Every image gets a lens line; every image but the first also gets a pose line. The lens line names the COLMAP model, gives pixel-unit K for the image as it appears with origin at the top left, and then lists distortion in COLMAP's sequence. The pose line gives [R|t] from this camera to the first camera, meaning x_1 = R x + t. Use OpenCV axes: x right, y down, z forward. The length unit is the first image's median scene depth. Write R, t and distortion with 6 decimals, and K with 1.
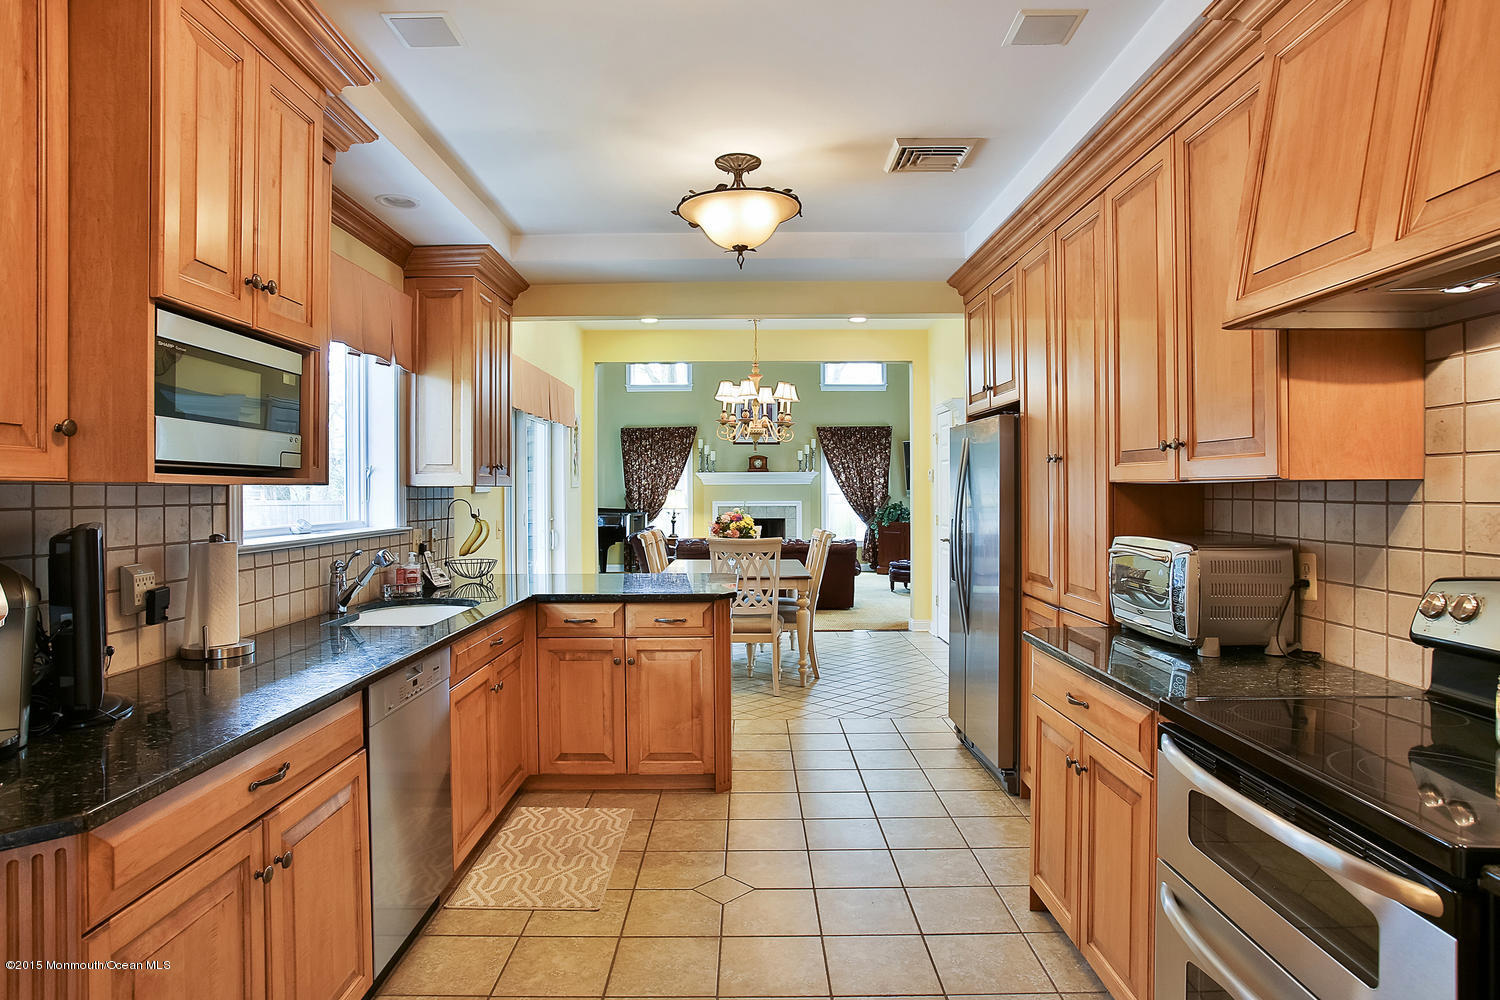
lens RADIAL K [[798.1, 0, 749.3], [0, 798.1, 497.7], [0, 0, 1]] dist [-0.001274, 0.000073]
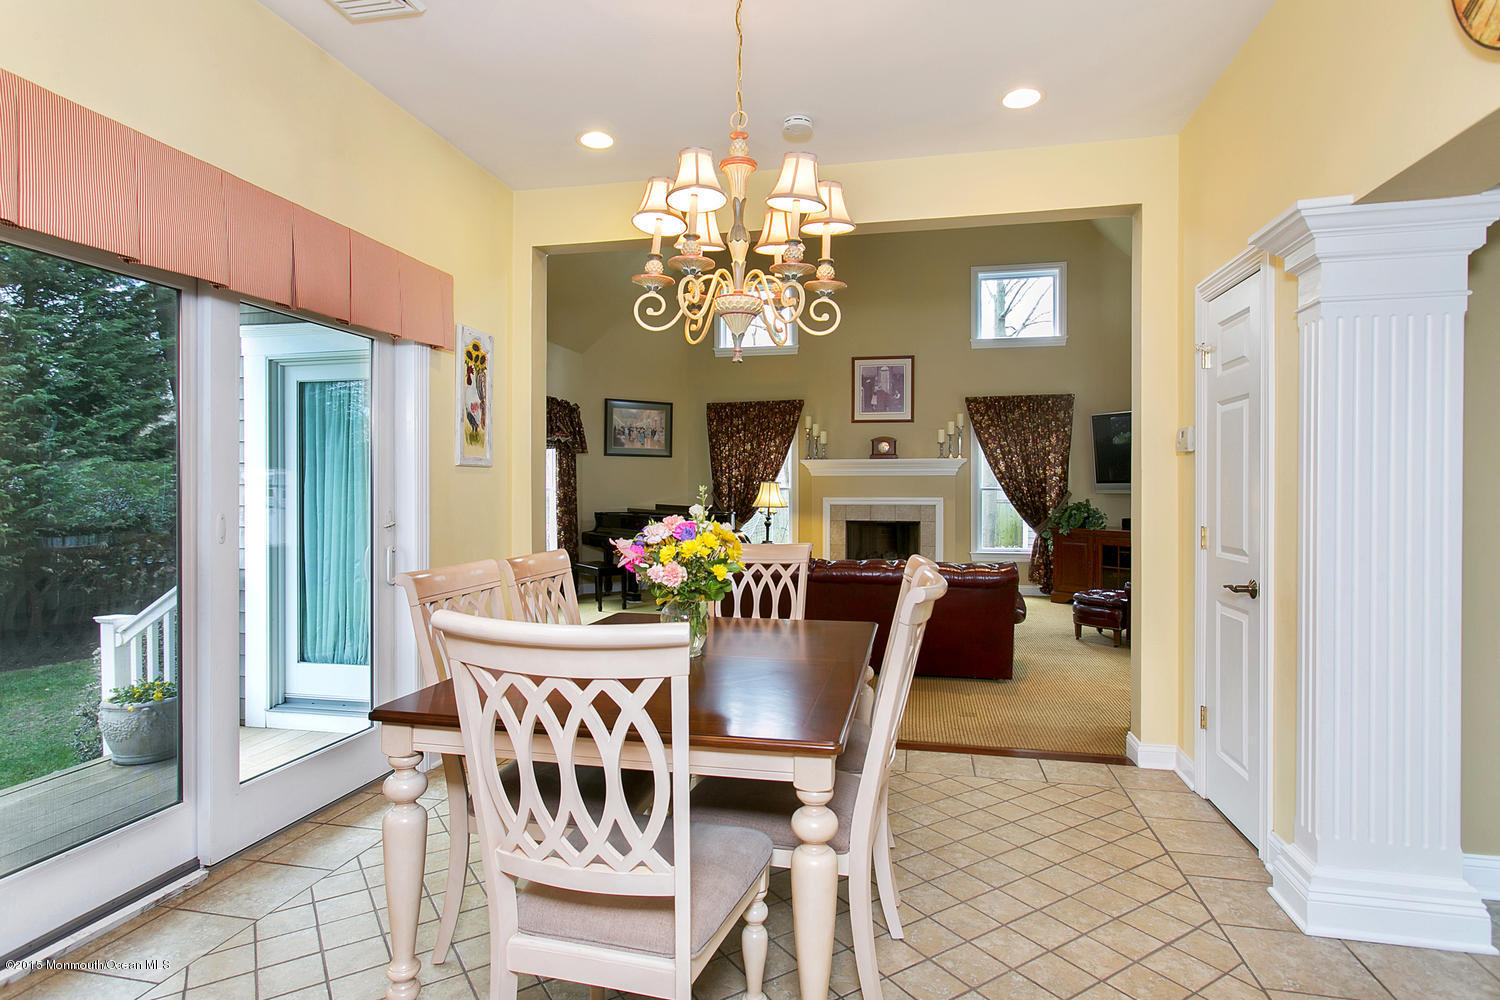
lens RADIAL K [[798.1, 0, 751.4], [0, 798.1, 492.4], [0, 0, 1]] dist [-0.001274, 0.000073]
pose [[0.980738, 0.005942, -0.195239, 0.035429], [-0.006813, 0.999970, -0.003792, 0.003017], [0.195211, 0.005049, 0.980748, 0.243687]]
